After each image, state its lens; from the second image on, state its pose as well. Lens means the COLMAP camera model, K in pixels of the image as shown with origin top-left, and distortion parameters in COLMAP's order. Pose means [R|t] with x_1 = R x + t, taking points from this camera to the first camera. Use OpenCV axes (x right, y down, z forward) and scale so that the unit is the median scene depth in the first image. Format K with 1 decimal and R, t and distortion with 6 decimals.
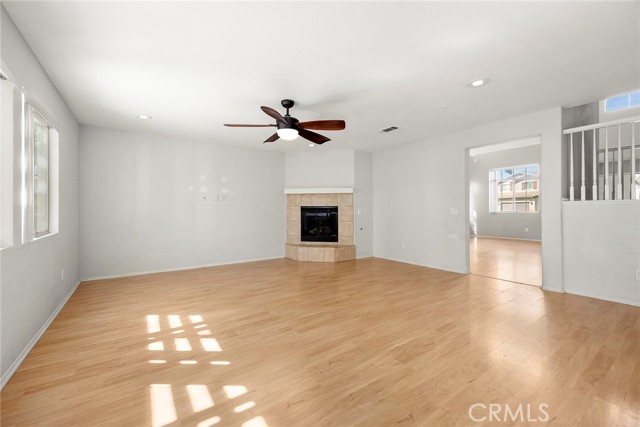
lens RADIAL K [[262.3, 0, 319.4], [0, 262.3, 213.5], [0, 0, 1]] dist [-0.000872, -0.000005]
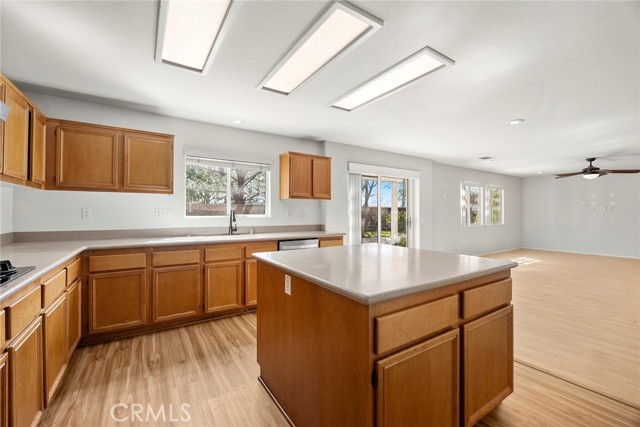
lens RADIAL K [[276.5, 0, 323.1], [0, 276.5, 213.6], [0, 0, 1]] dist [-0.001368, -0.000397]
pose [[-0.021074, -0.007366, -0.999751, 1.245177], [-0.005308, 0.999960, -0.007256, -0.009795], [0.999764, 0.005153, -0.021112, -0.568044]]
